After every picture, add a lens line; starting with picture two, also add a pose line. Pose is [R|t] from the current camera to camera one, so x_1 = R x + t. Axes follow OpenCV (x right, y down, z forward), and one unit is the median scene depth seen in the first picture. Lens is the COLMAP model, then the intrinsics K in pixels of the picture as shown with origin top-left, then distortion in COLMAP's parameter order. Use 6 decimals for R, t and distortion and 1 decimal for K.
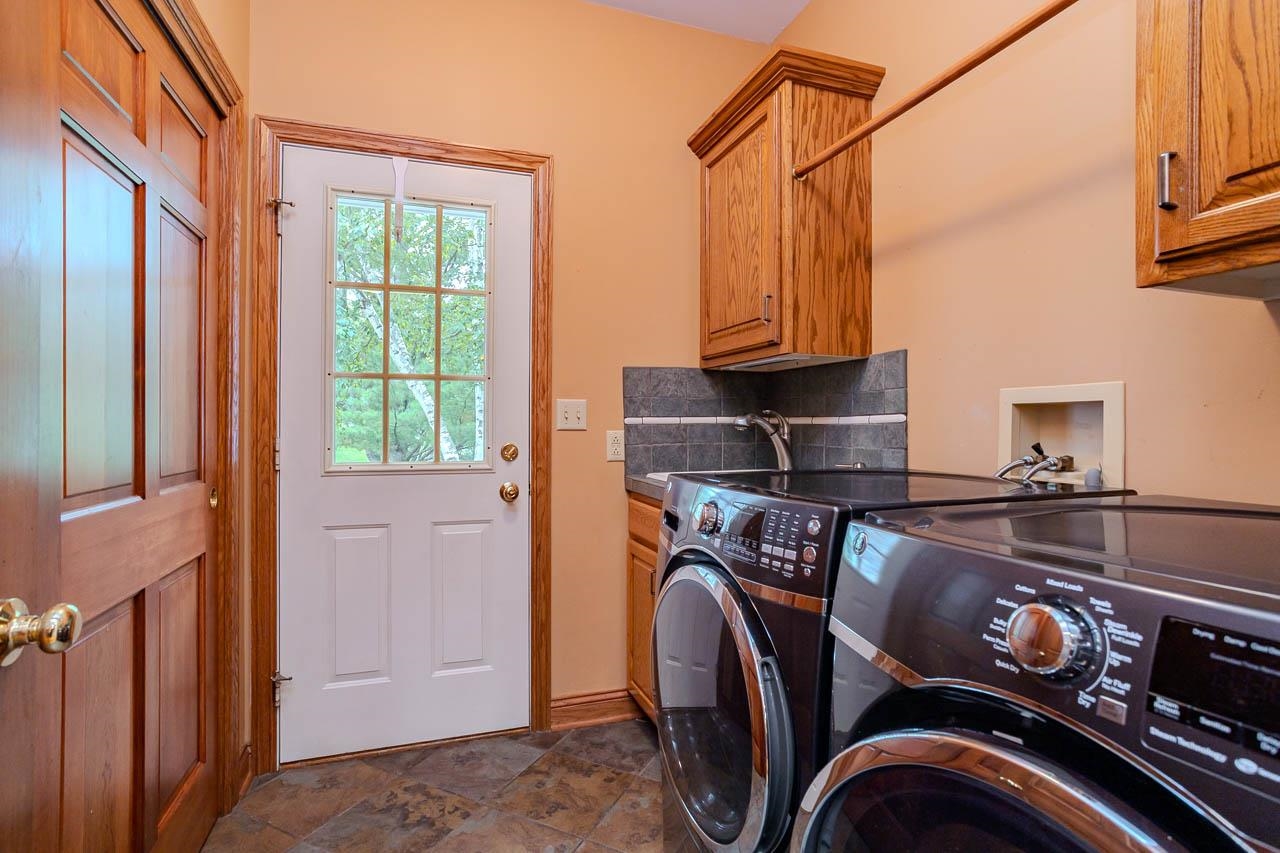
lens RADIAL K [[617.4, 0, 639.7], [0, 617.4, 422.8], [0, 0, 1]] dist [-0.043344, 0.020412]
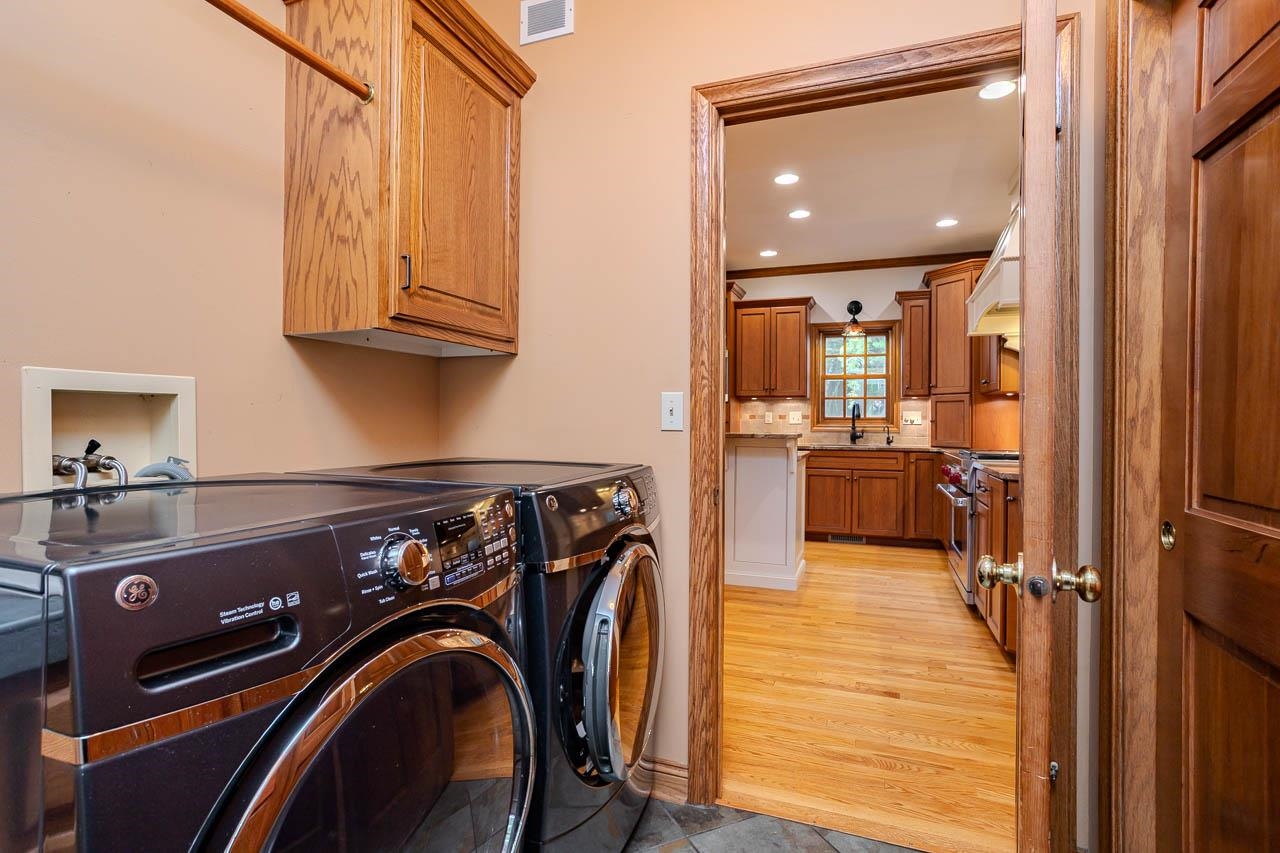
lens RADIAL K [[617.4, 0, 635.9], [0, 617.4, 423.1], [0, 0, 1]] dist [-0.043344, 0.020412]
pose [[-0.757506, -0.006136, 0.652800, -0.522035], [-0.004267, 0.999981, 0.004447, 0.001975], [-0.652815, 0.000583, -0.757517, 1.391948]]
